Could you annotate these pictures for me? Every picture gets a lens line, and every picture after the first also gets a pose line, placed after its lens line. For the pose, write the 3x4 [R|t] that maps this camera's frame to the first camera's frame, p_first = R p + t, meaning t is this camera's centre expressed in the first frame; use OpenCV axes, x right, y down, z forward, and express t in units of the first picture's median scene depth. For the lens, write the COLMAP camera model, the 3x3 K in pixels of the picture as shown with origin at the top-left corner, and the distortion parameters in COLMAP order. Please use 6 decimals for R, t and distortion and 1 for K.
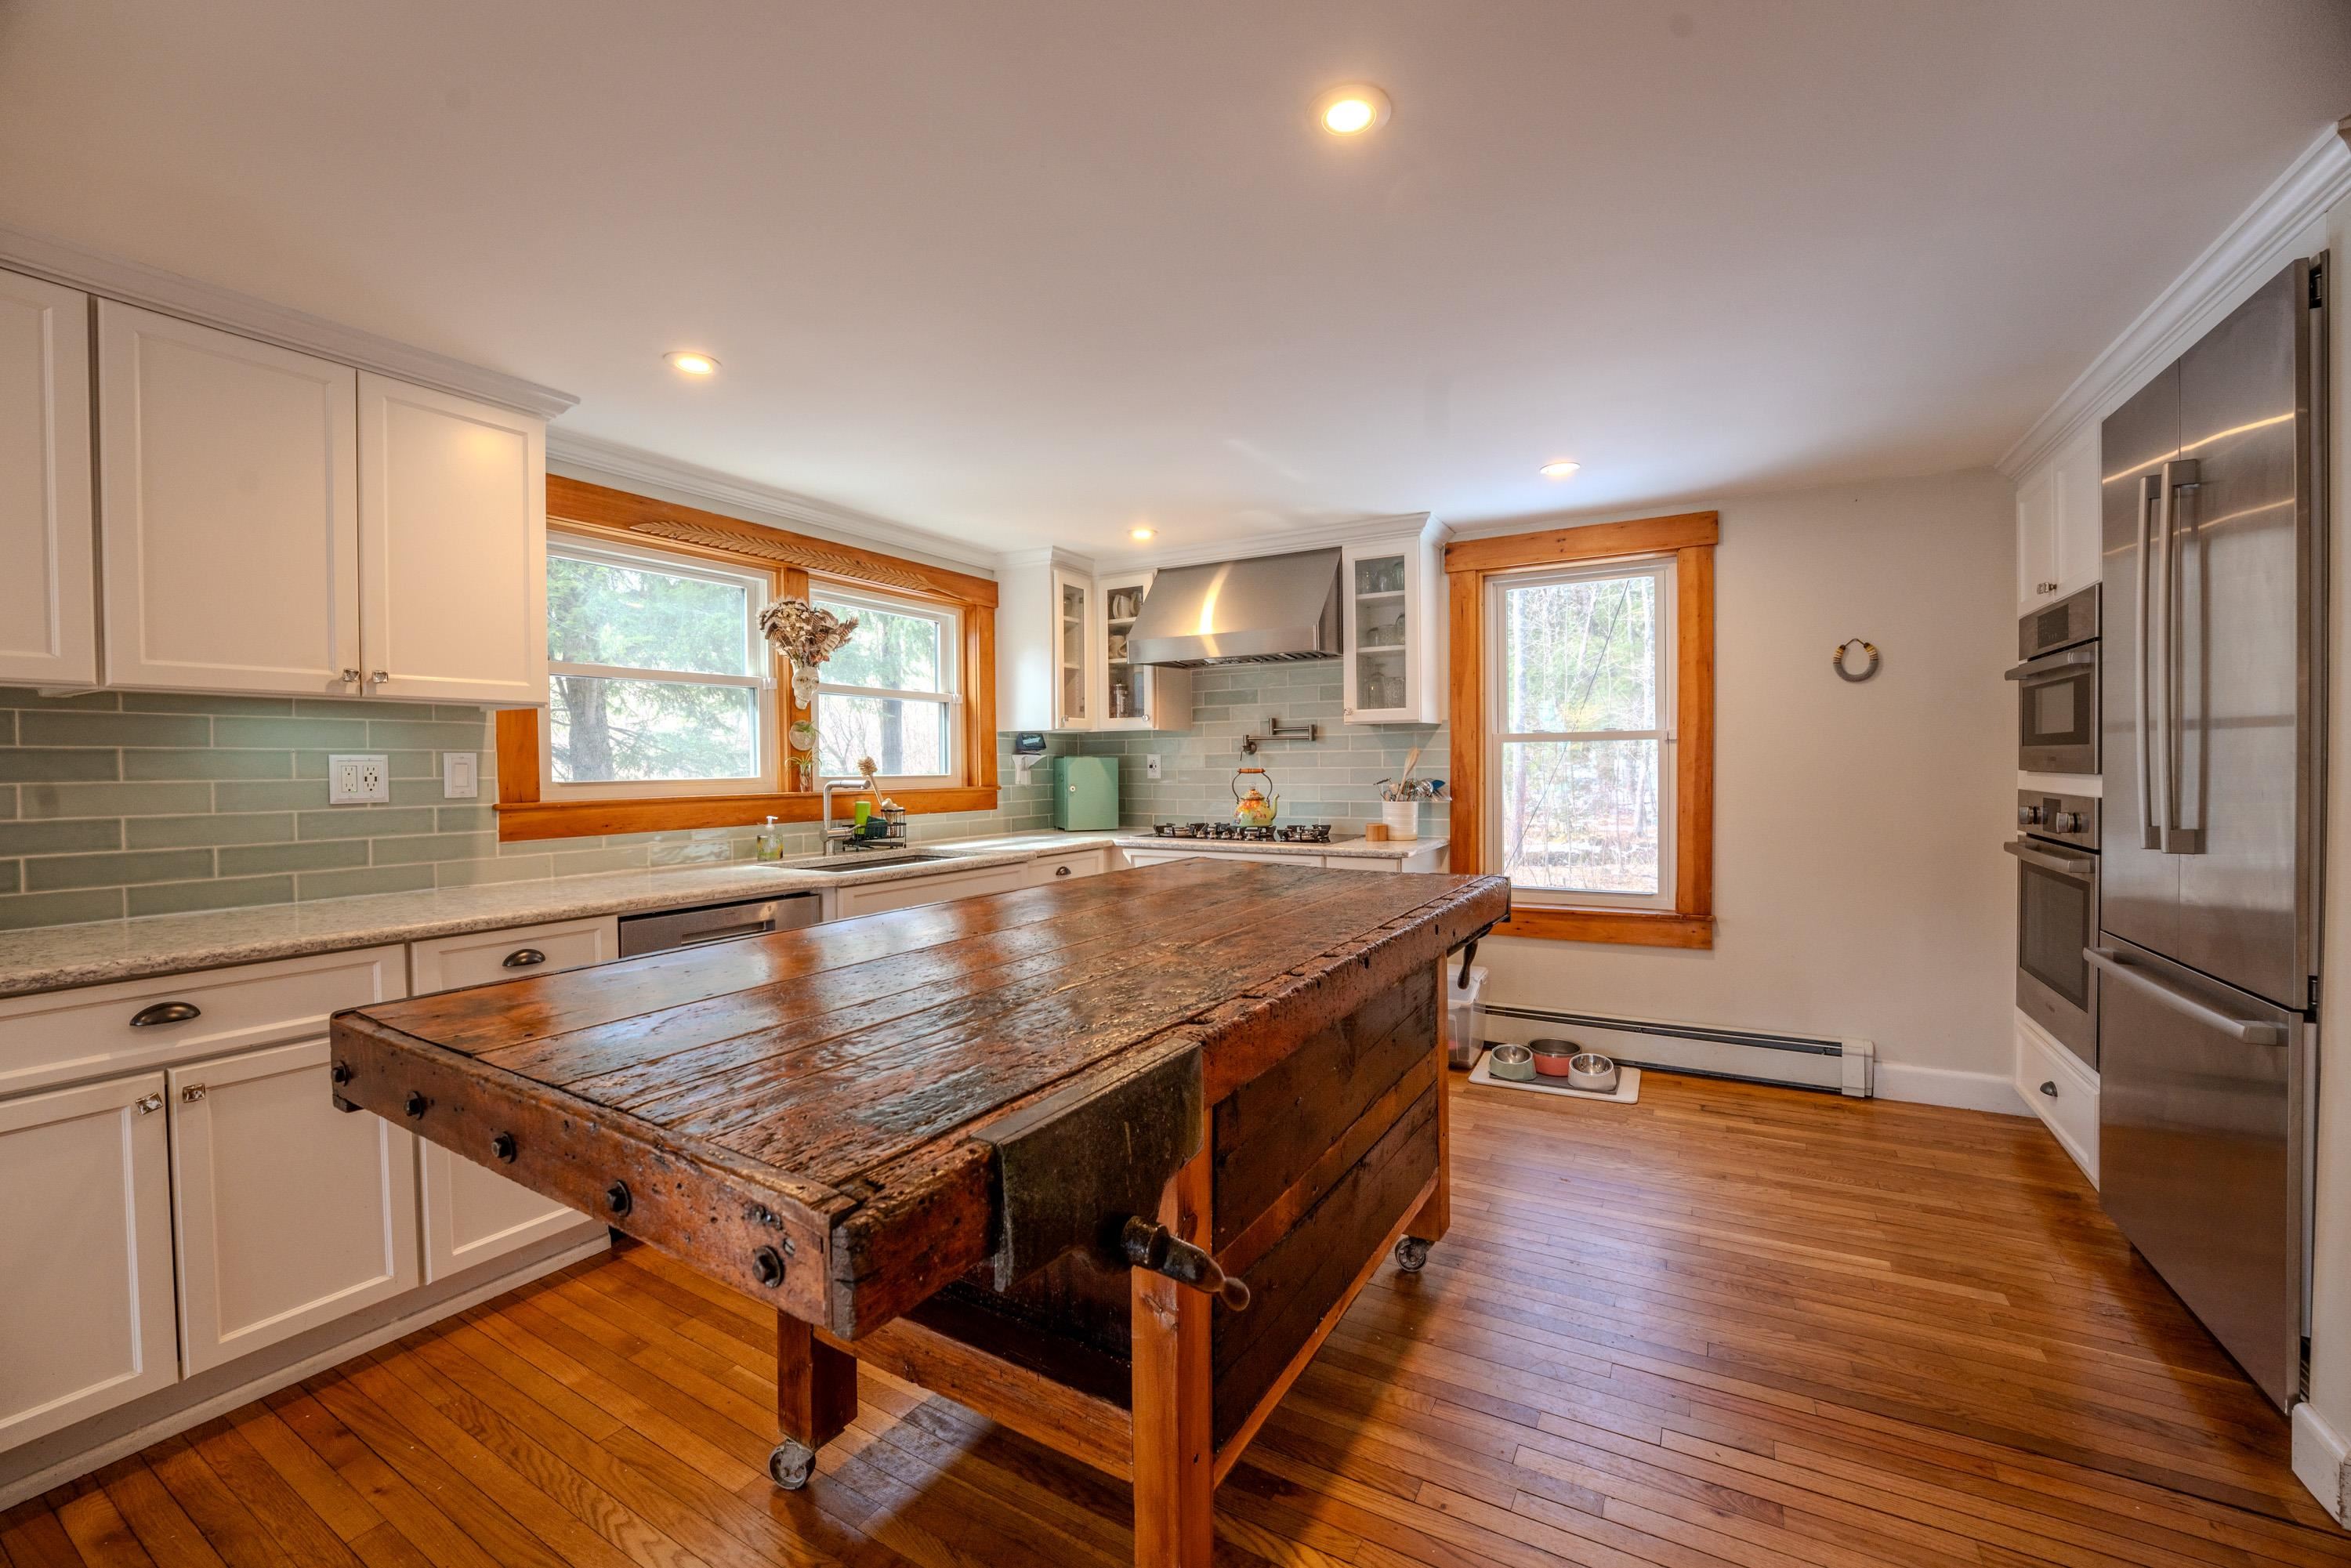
lens RADIAL K [[956.5, 0, 1168.7], [0, 956.5, 783.1], [0, 0, 1]] dist [-0.031236, 0.004870]
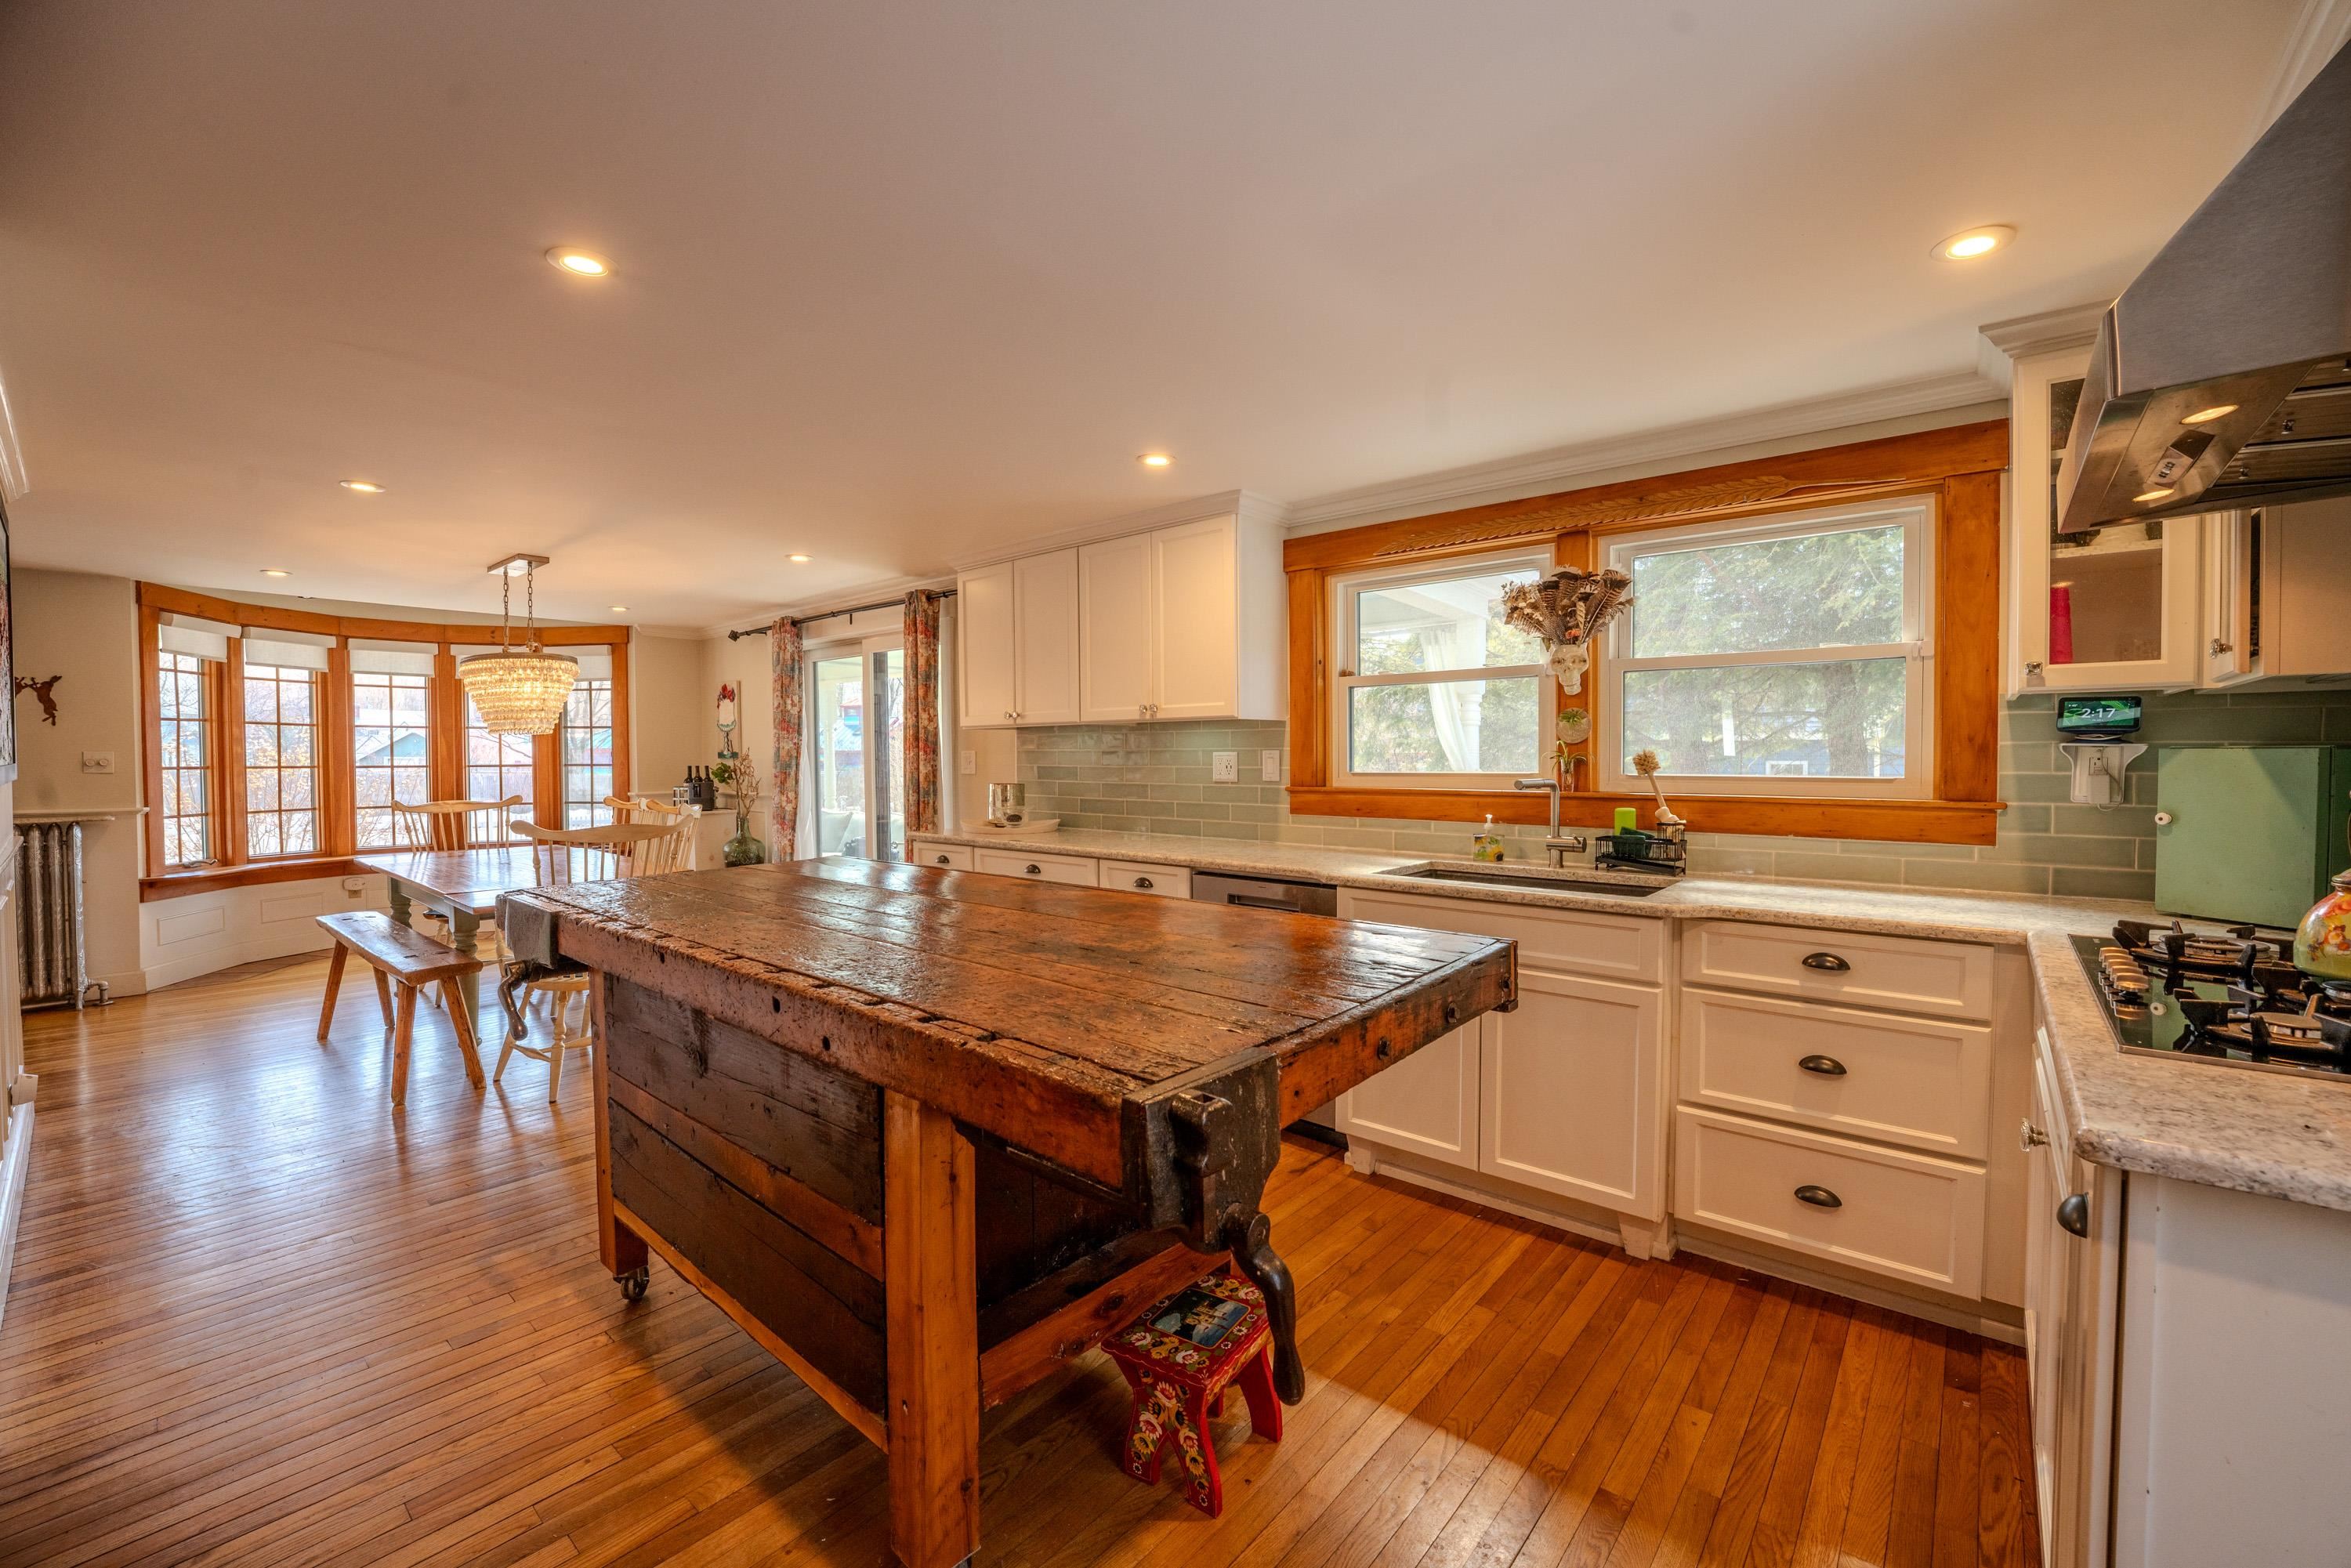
lens RADIAL K [[956.5, 0, 1168.7], [0, 956.5, 783.1], [0, 0, 1]] dist [-0.031236, 0.004870]
pose [[-0.178564, 0.033526, -0.983357, 0.503767], [-0.017149, 0.999161, 0.037179, -0.023196], [0.983779, 0.023503, -0.177839, 0.767010]]
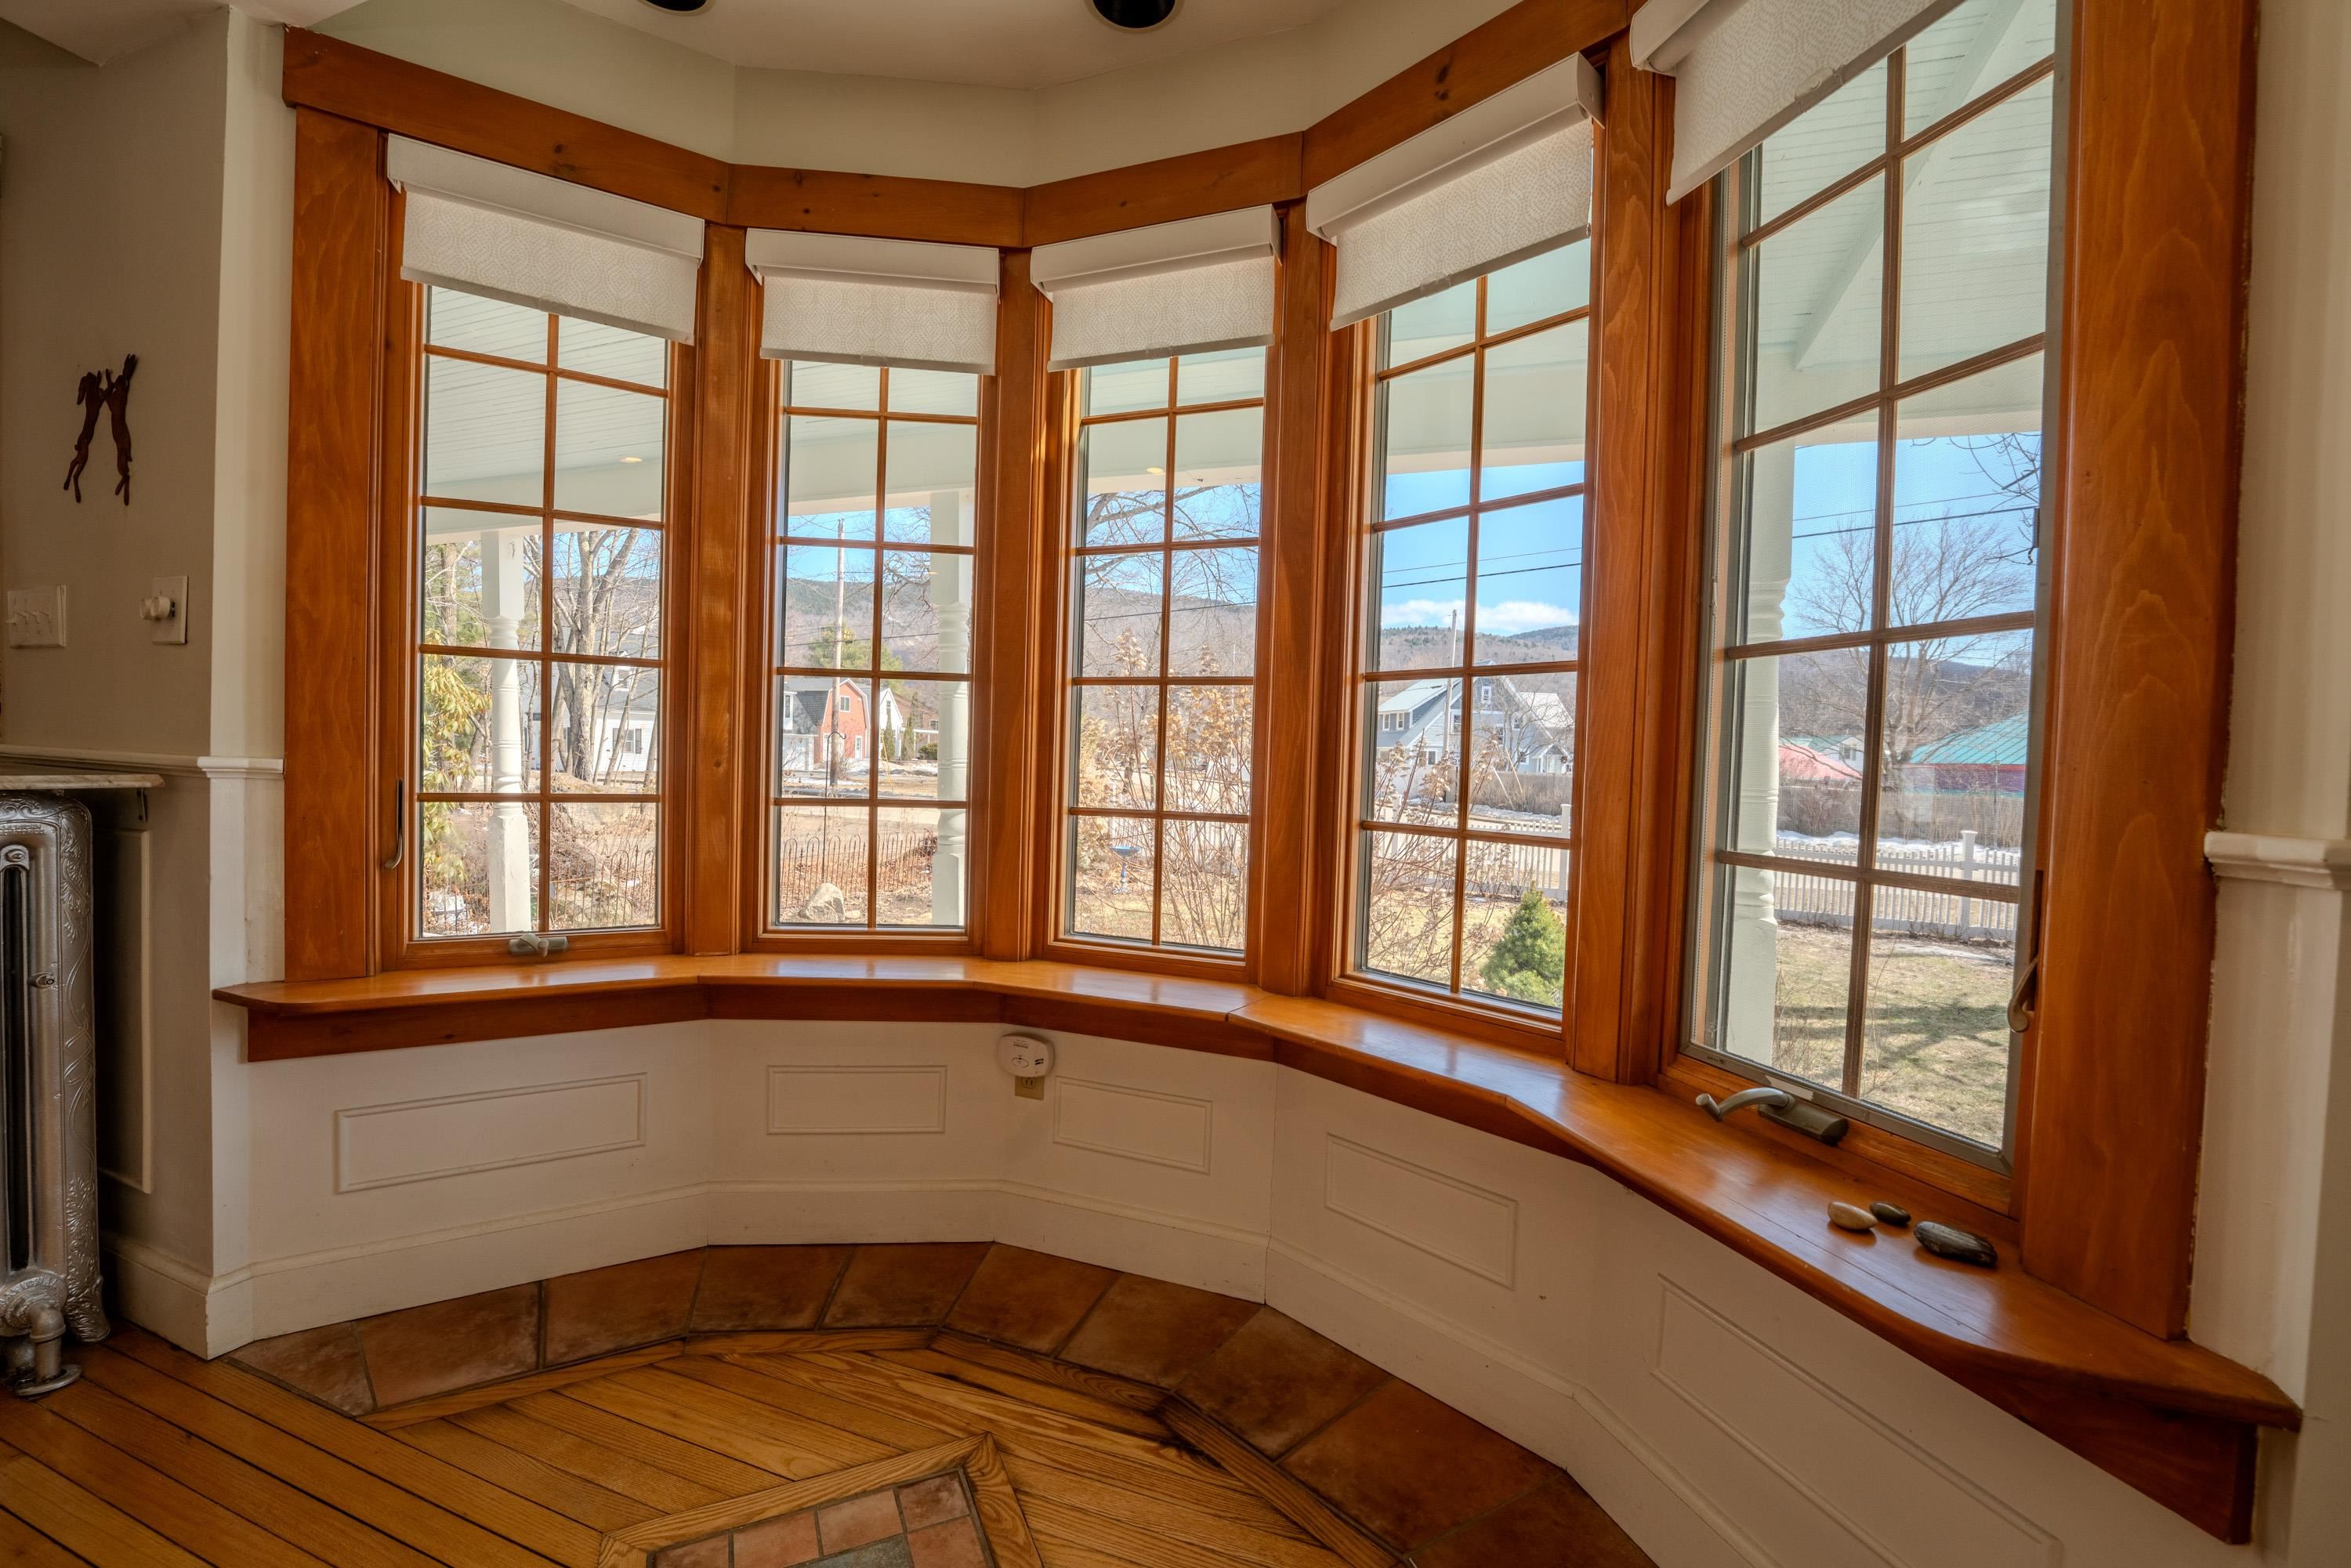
lens RADIAL K [[963.4, 0, 1175.5], [0, 963.4, 784.0], [0, 0, 1]] dist [-0.000533, 0.000052]
pose [[-0.987017, -0.017039, -0.159710, -0.884832], [-0.025201, 0.998470, 0.049220, 0.066820], [0.158627, 0.052605, -0.985936, -0.437446]]
